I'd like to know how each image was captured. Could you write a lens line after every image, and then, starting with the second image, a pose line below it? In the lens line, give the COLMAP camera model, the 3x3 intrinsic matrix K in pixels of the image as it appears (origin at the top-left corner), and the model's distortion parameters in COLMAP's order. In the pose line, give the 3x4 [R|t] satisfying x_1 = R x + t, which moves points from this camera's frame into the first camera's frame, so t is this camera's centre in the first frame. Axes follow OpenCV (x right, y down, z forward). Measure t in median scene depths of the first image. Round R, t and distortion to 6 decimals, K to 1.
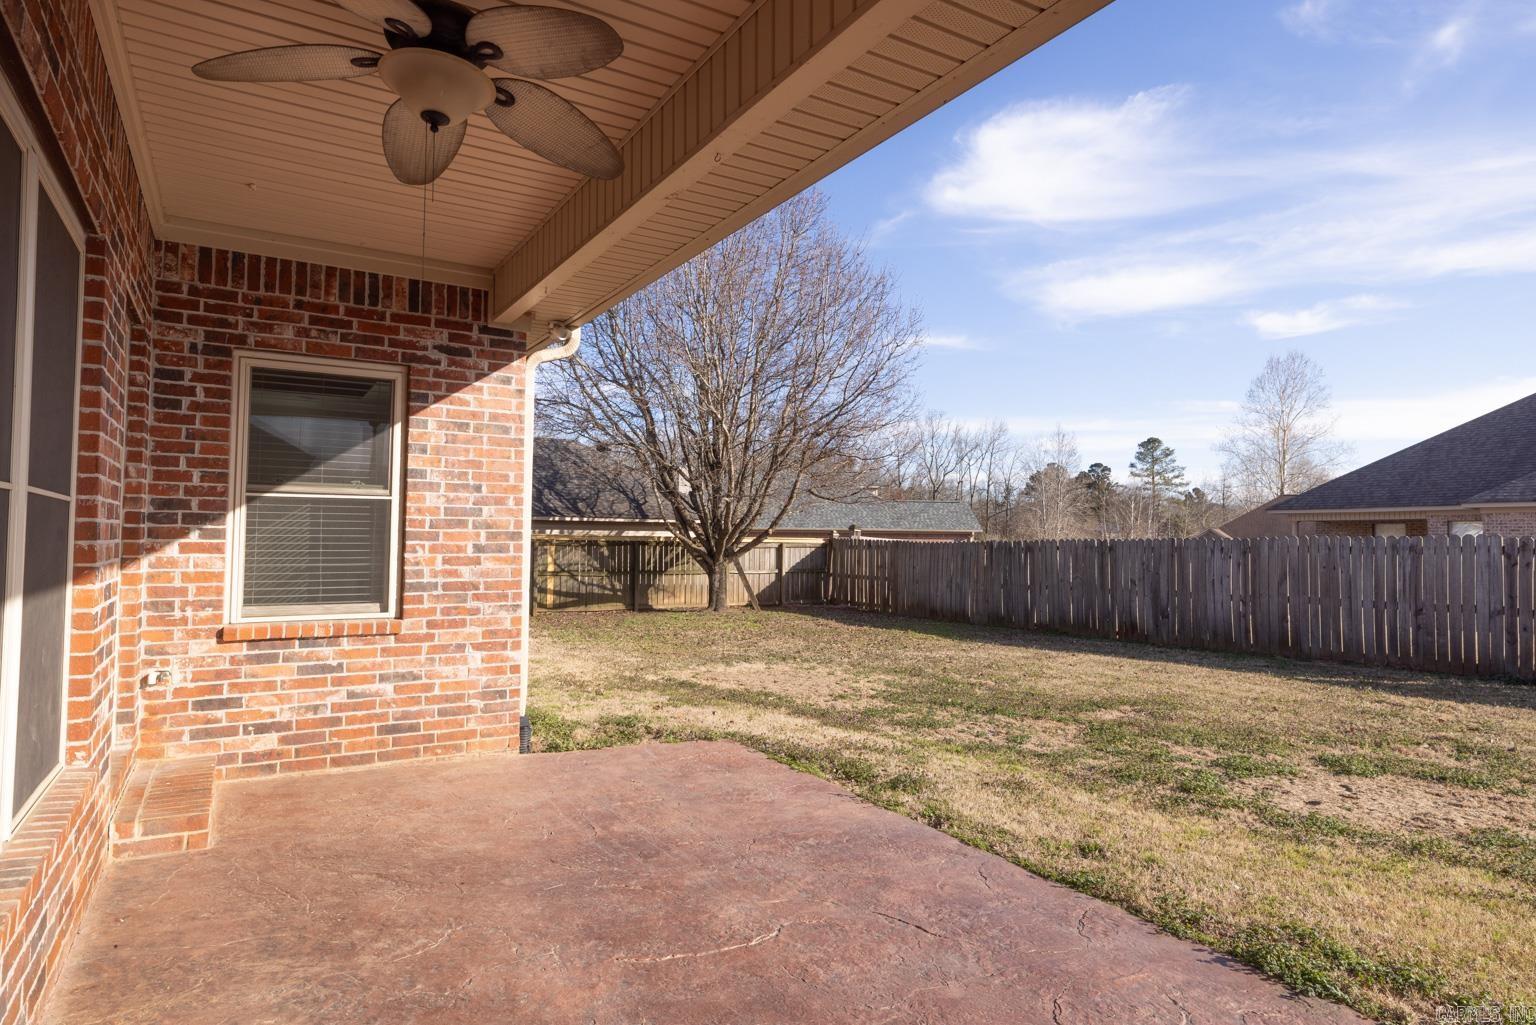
lens RADIAL K [[883.8, 0, 768.9], [0, 883.8, 508.2], [0, 0, 1]] dist [0.004189, -0.003721]
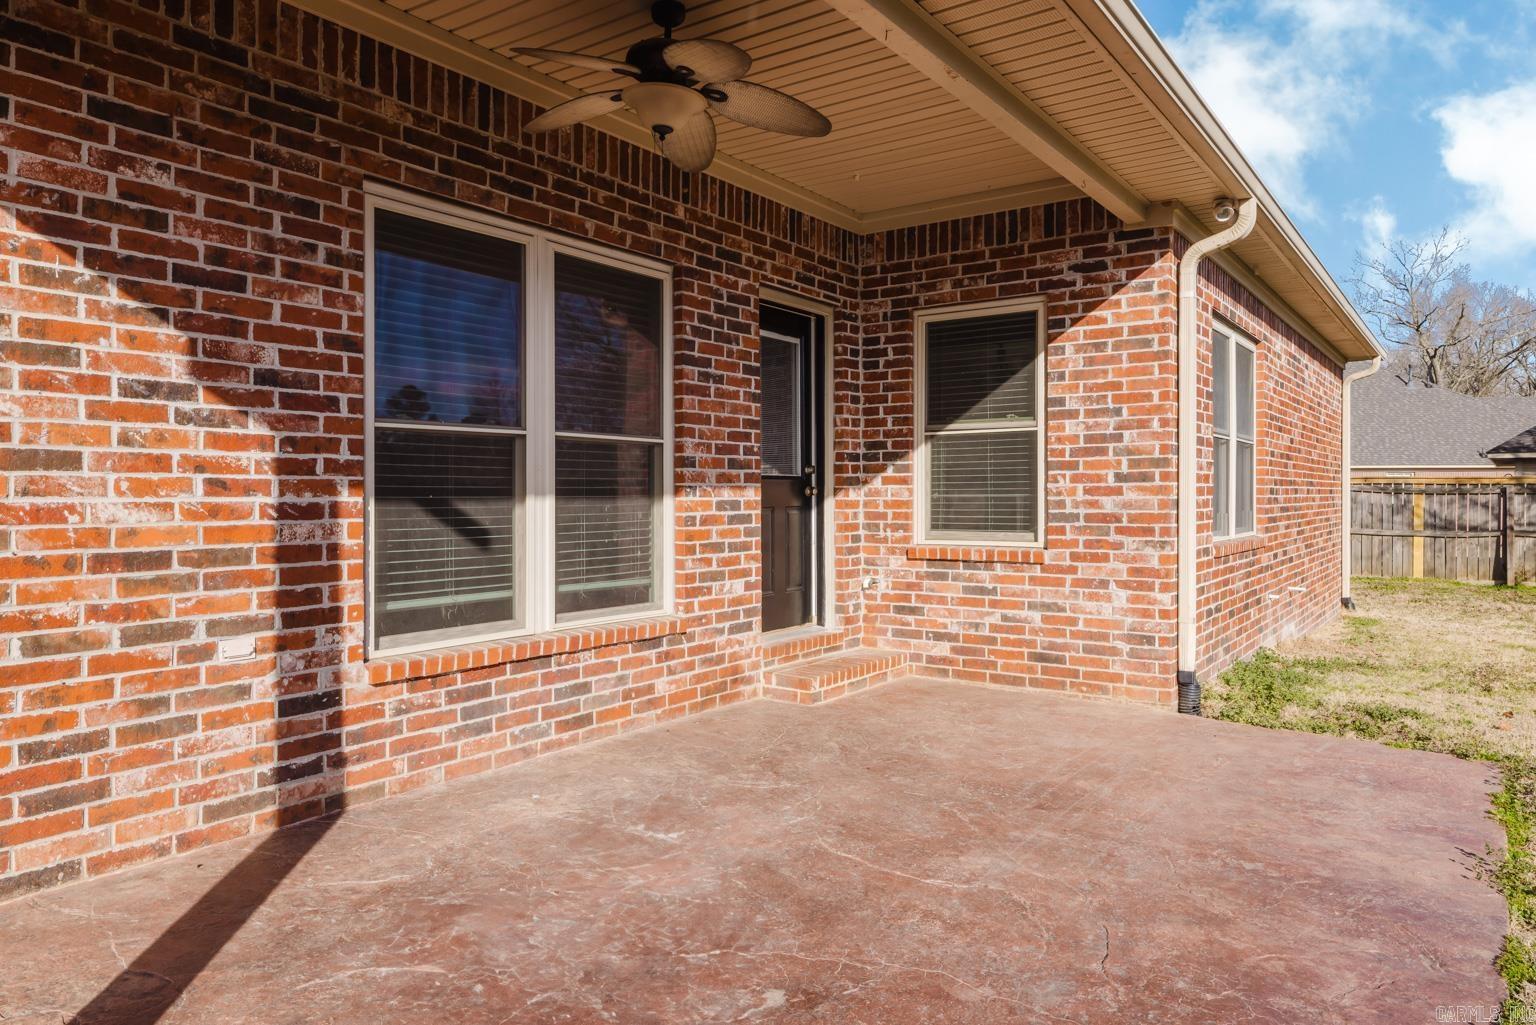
lens RADIAL K [[1018.0, 0, 766.2], [0, 1018.0, 500.9], [0, 0, 1]] dist [-0.004310, 0.000467]
pose [[0.393602, -0.005672, -0.919263, 0.537213], [0.039041, 0.999182, 0.010551, 0.048257], [0.918452, -0.040042, 0.393501, 0.270595]]
